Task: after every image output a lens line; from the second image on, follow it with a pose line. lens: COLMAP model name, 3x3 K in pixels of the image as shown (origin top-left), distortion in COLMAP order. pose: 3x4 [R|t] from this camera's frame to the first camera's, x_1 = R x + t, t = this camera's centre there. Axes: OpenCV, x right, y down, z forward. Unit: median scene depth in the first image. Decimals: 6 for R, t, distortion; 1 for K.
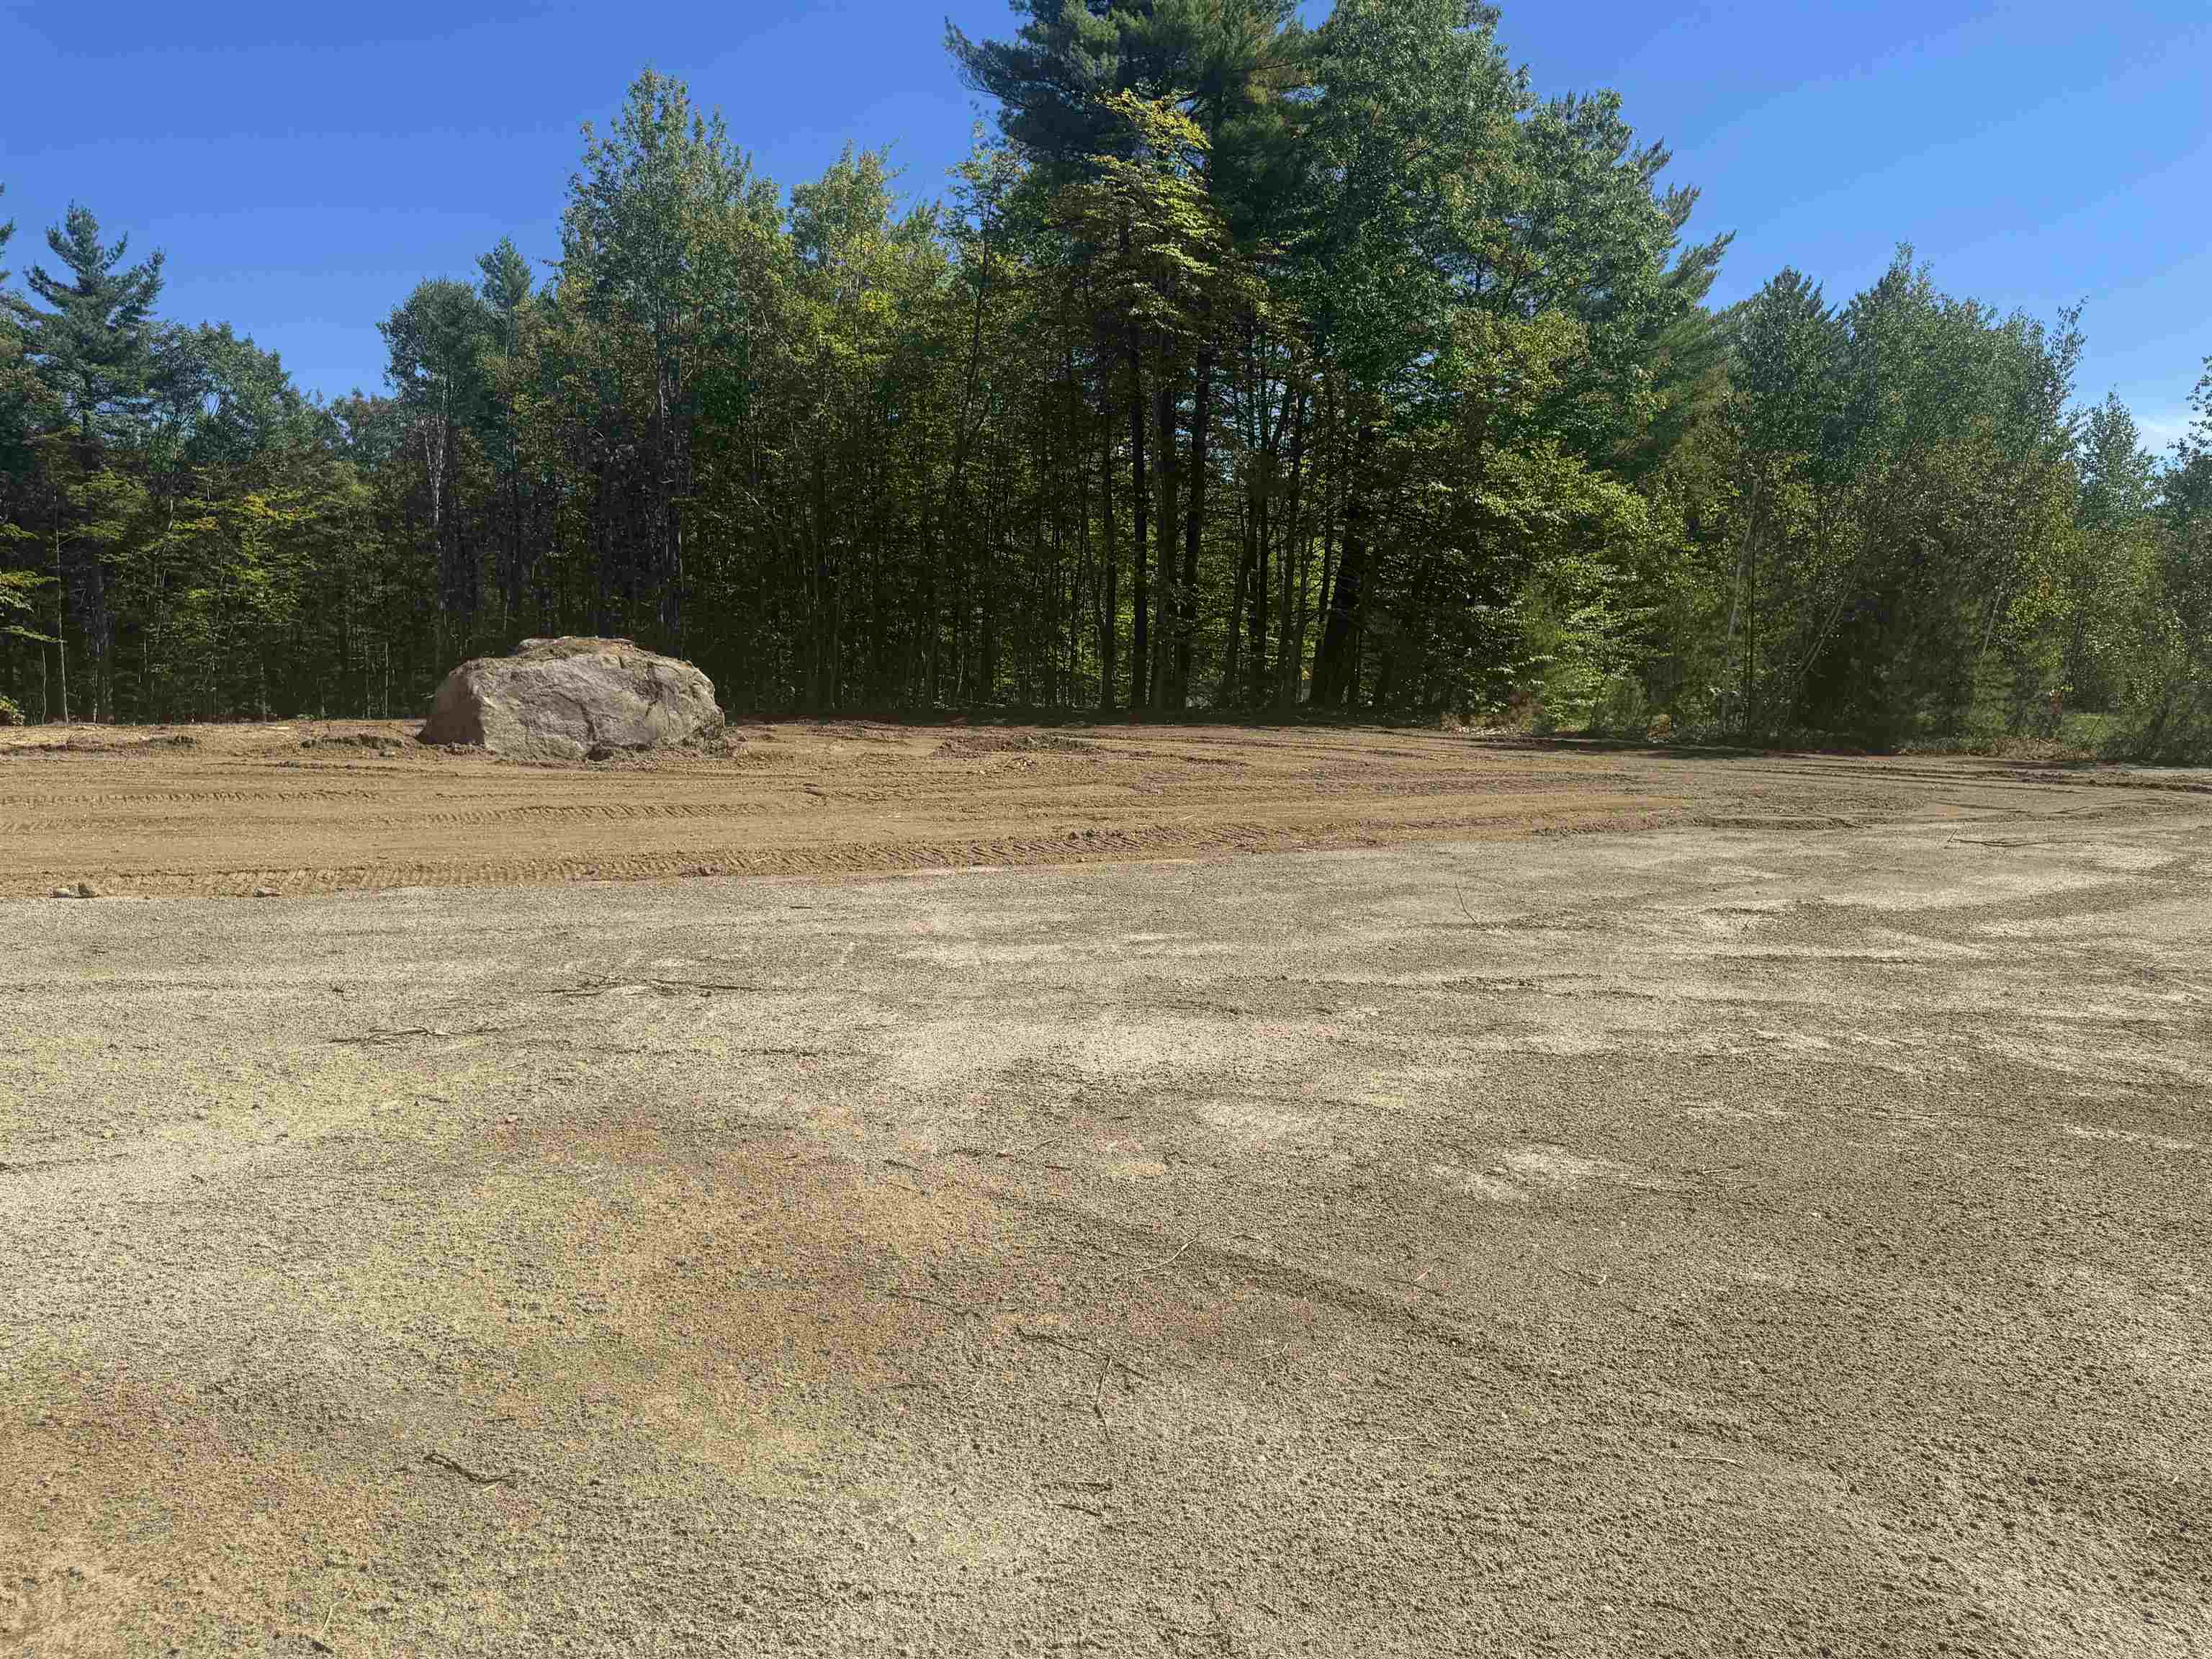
lens RADIAL K [[1543.3, 0, 1081.2], [0, 1543.3, 819.7], [0, 0, 1]] dist [0.039823, -0.046172]
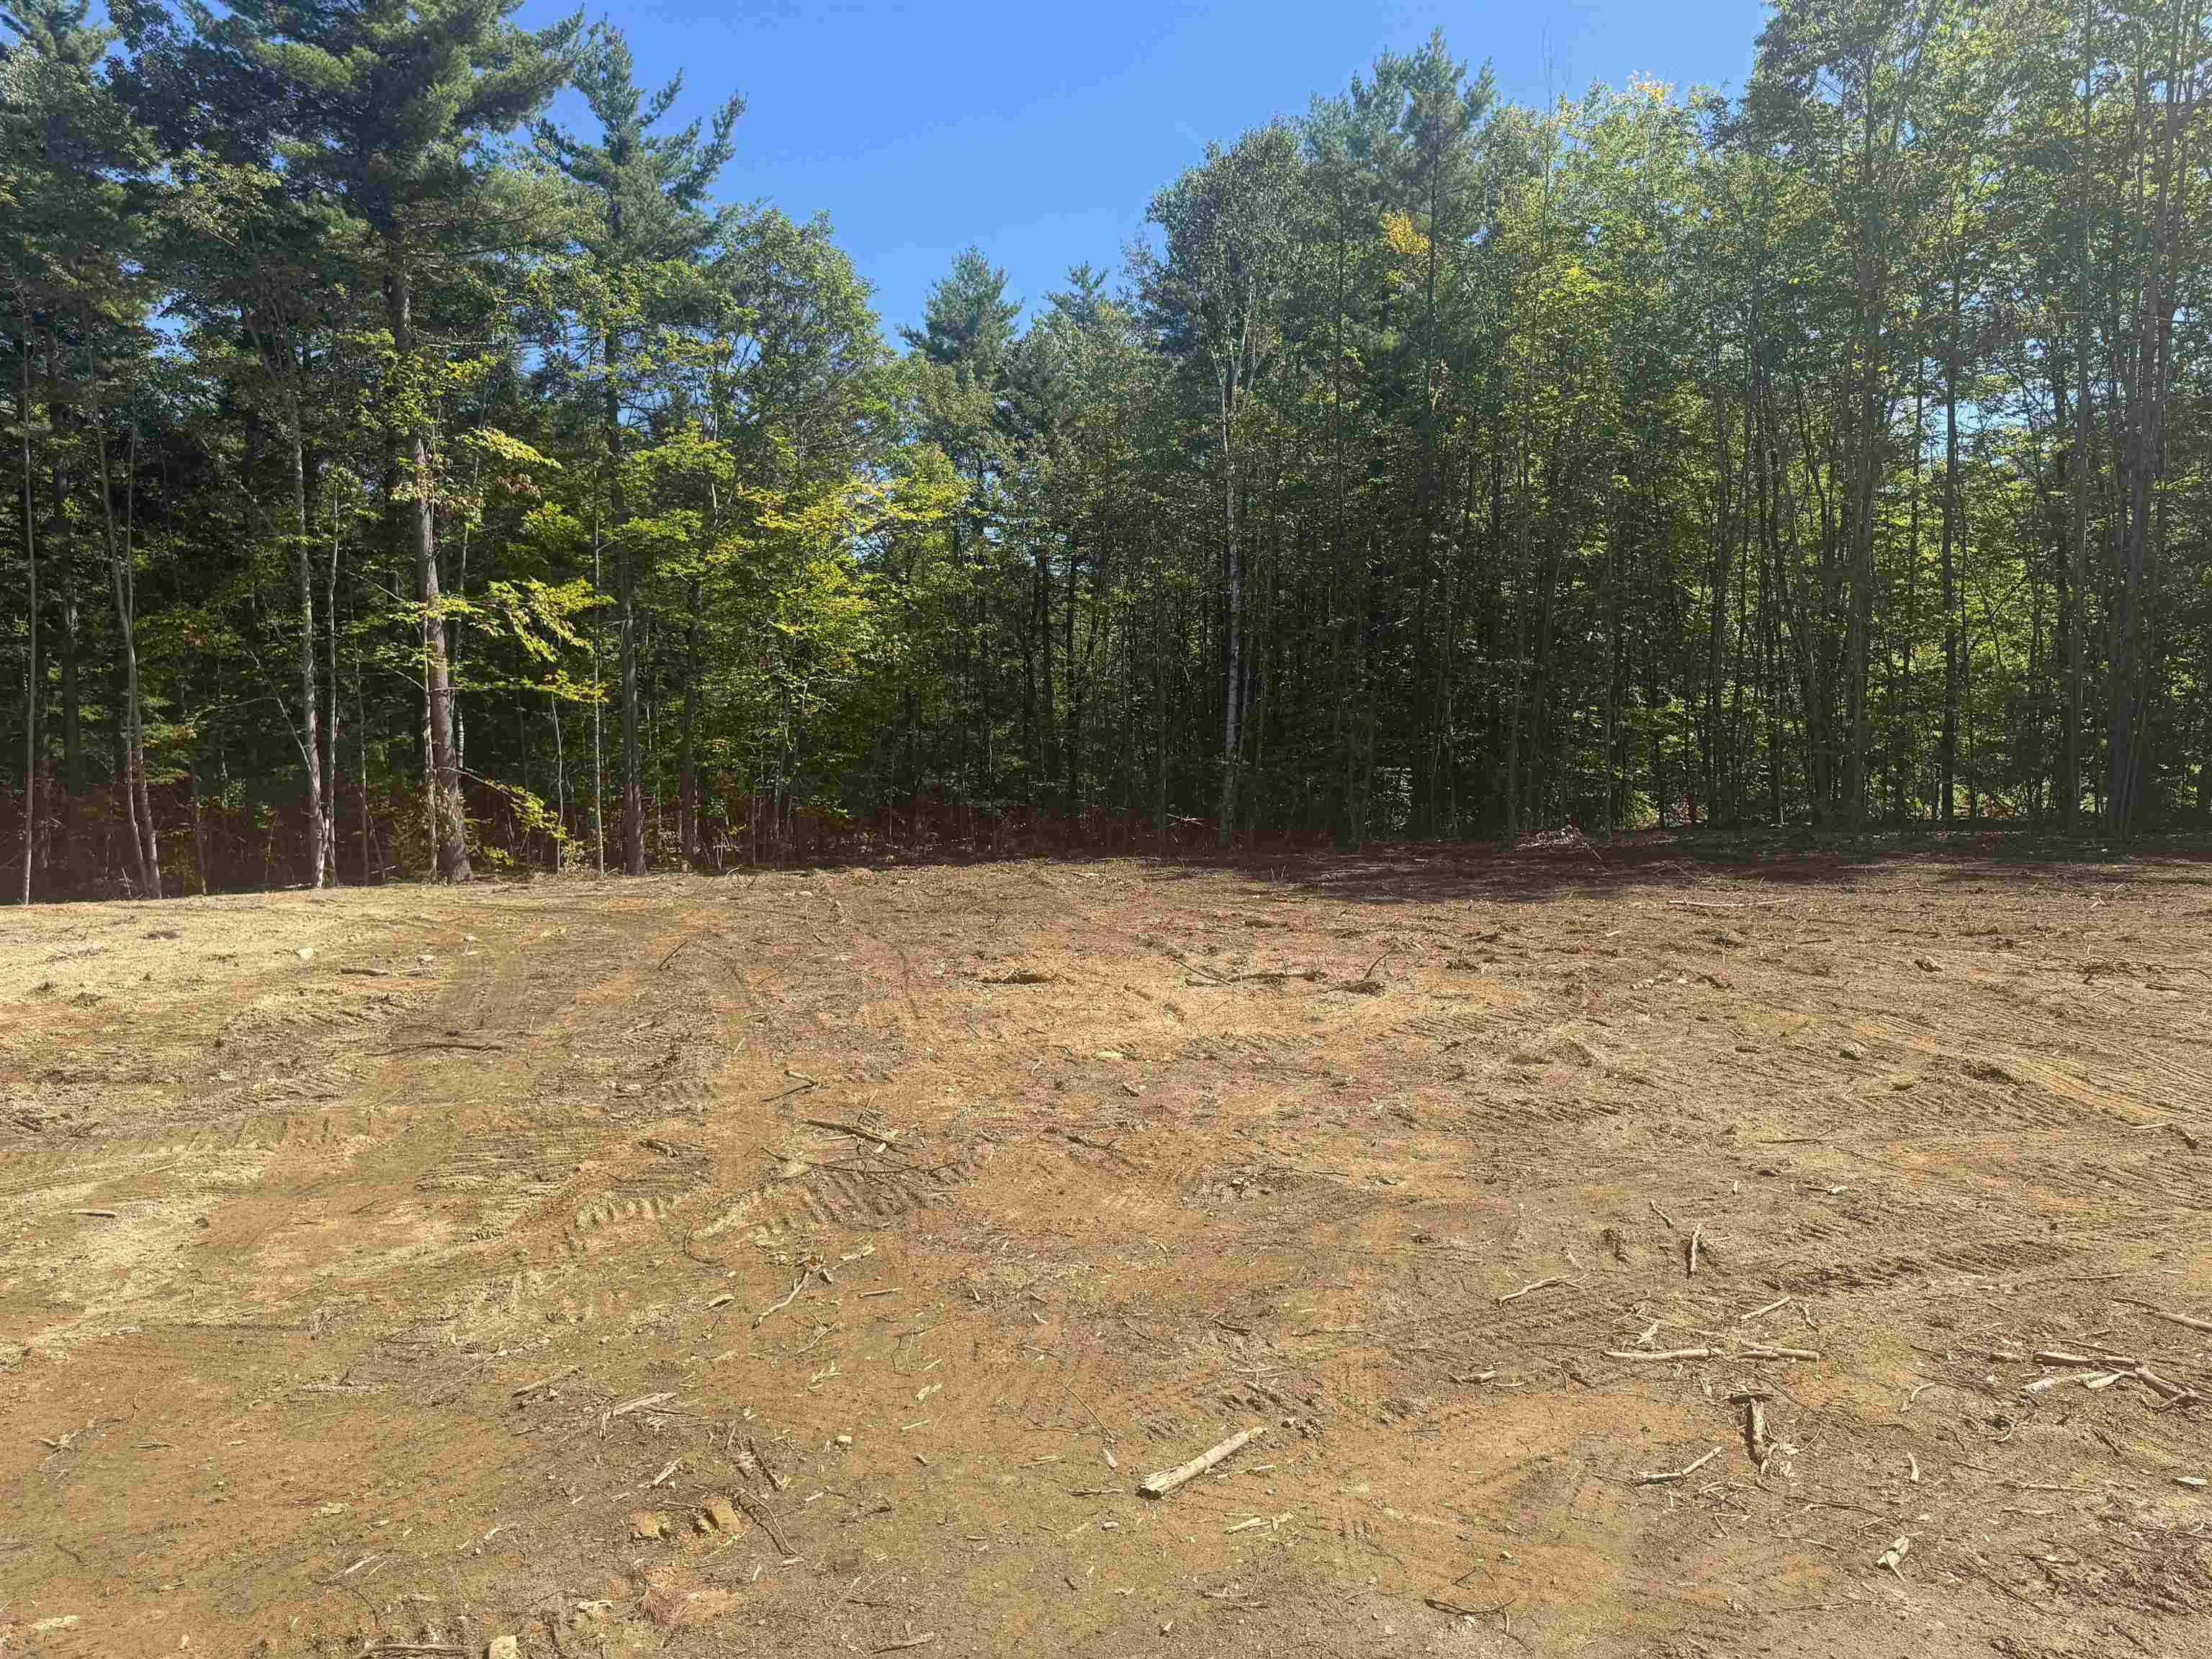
lens RADIAL K [[1543.3, 0, 1133.0], [0, 1543.3, 843.7], [0, 0, 1]] dist [0.039823, -0.046172]
pose [[0.999655, -0.011925, 0.023422, -0.493756], [0.012673, 0.999406, -0.032047, -0.040153], [-0.023026, 0.032332, 0.999212, 0.406226]]
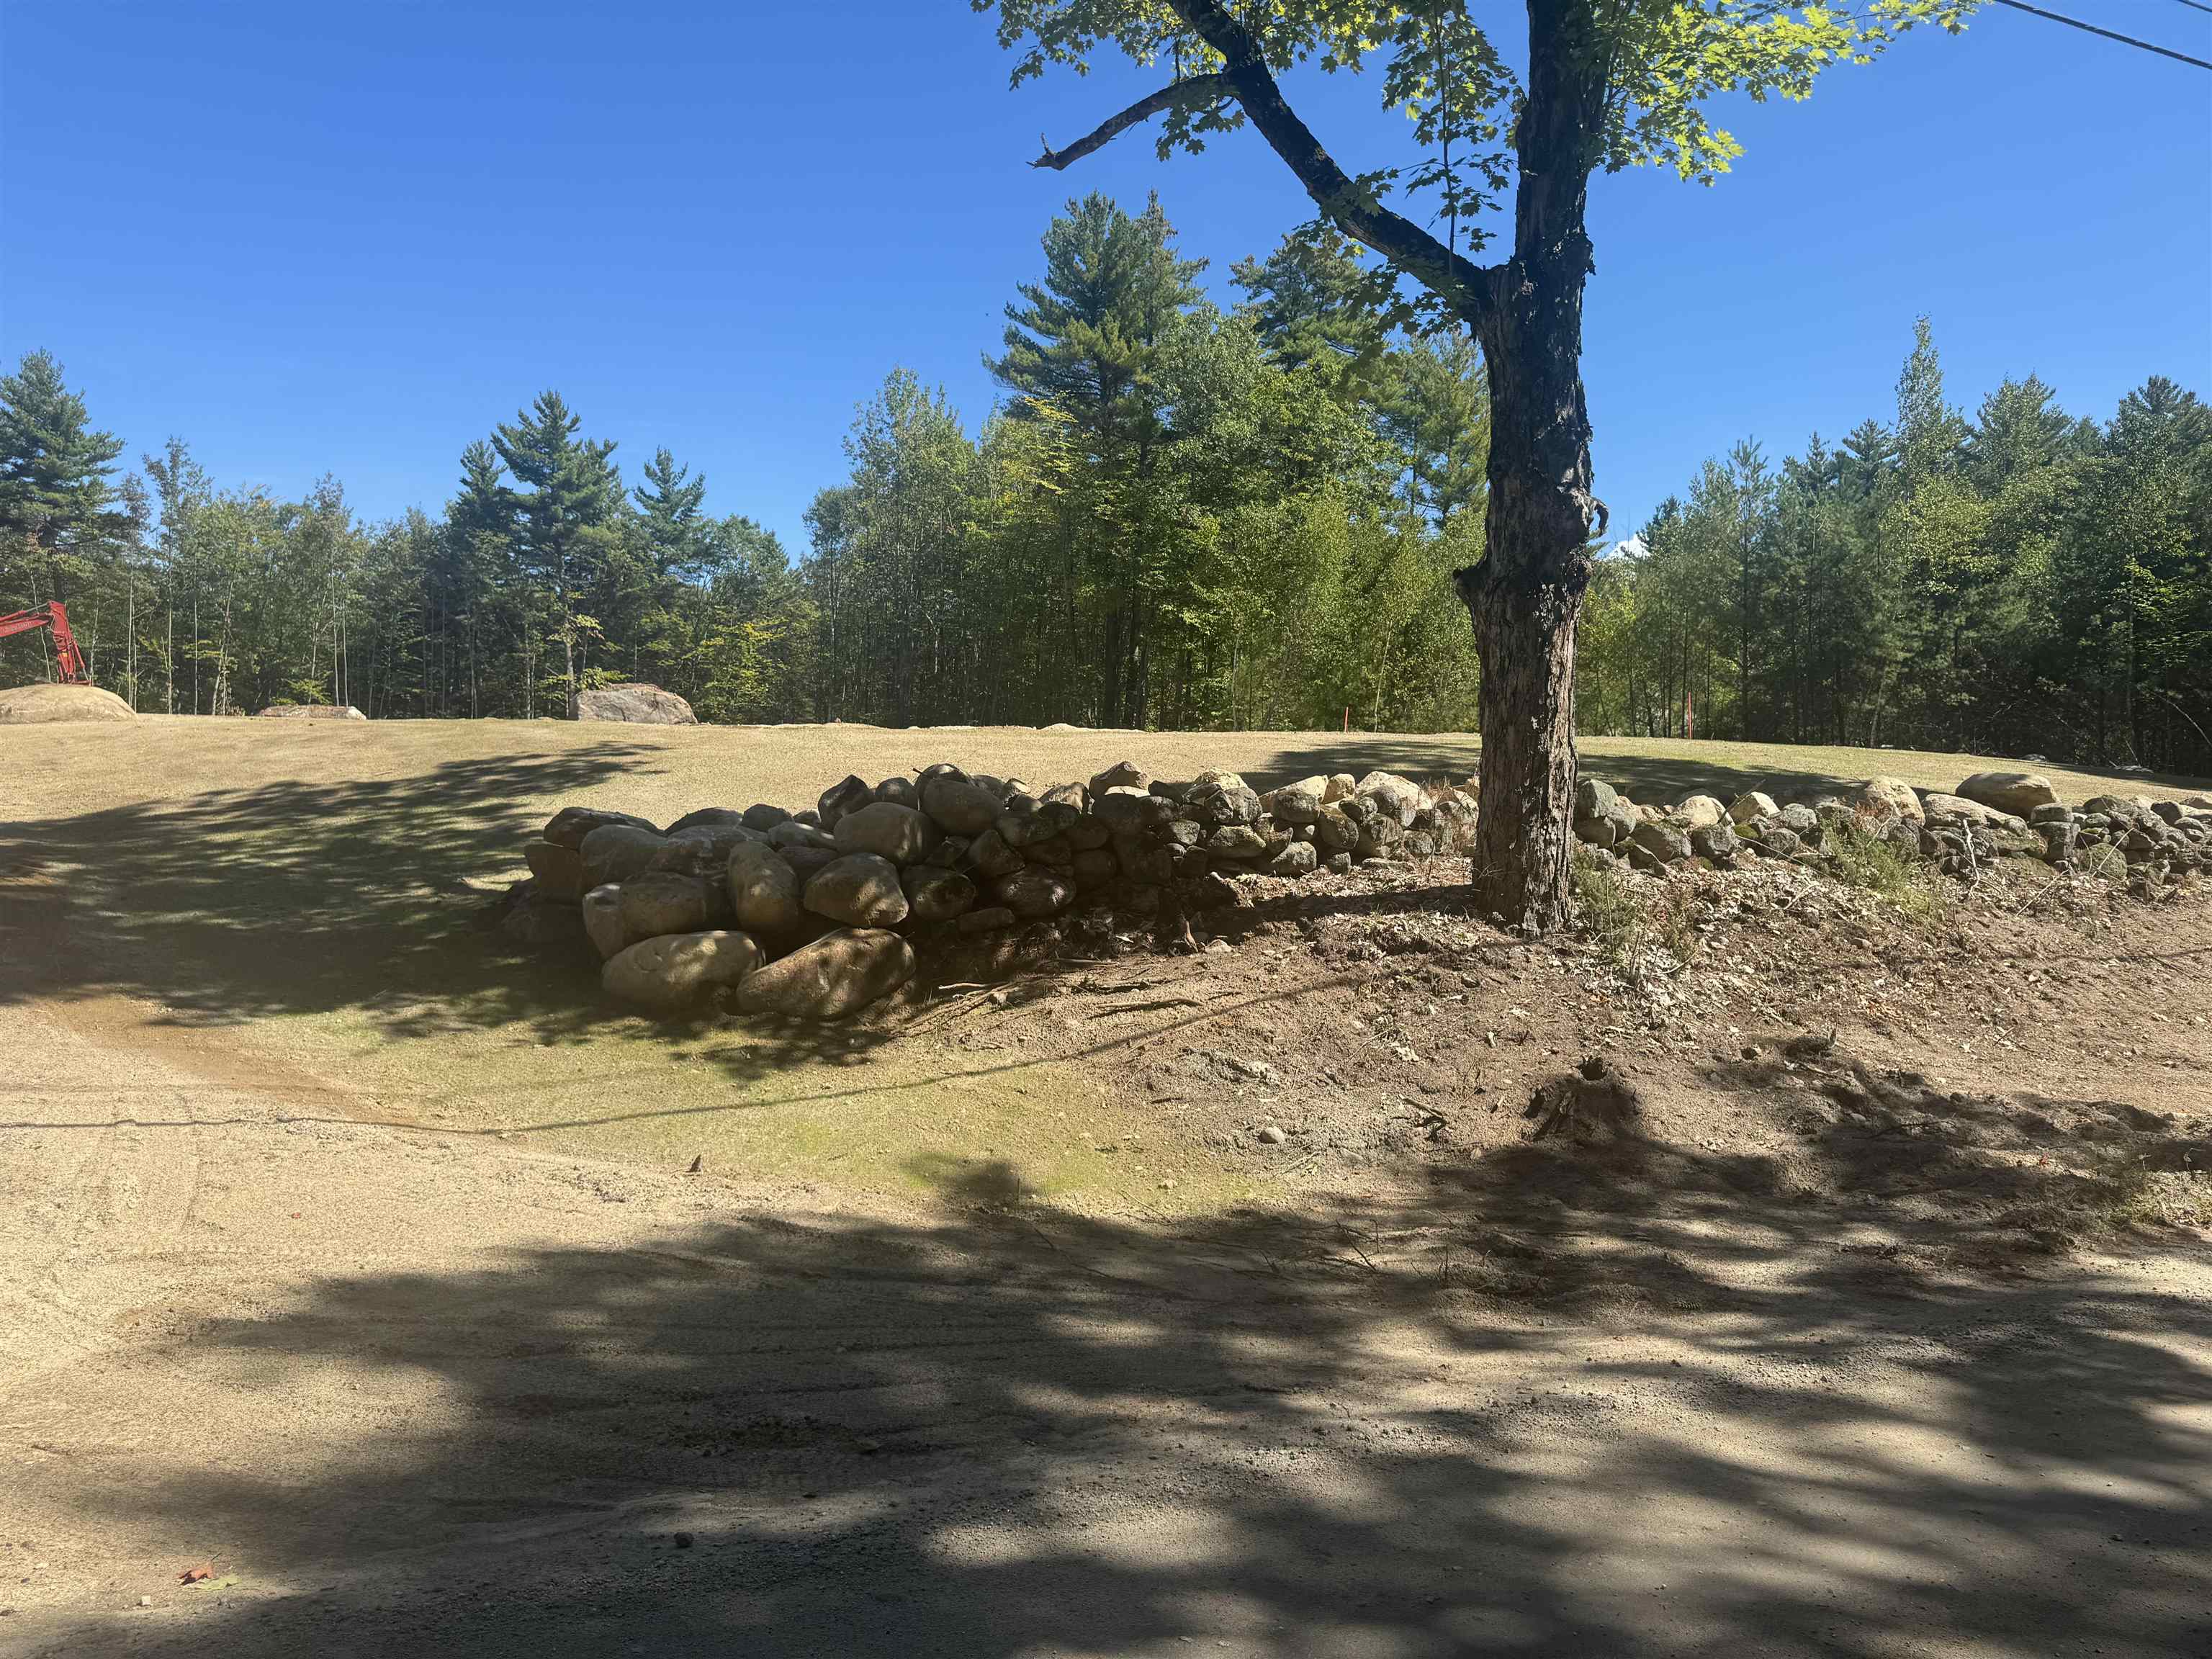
lens RADIAL K [[1543.3, 0, 1086.8], [0, 1543.3, 832.2], [0, 0, 1]] dist [0.039823, -0.046172]
pose [[0.924509, 0.028316, -0.380106, 0.434058], [-0.050094, 0.997613, -0.047524, 0.067460], [0.377853, 0.062978, 0.923721, -0.336695]]
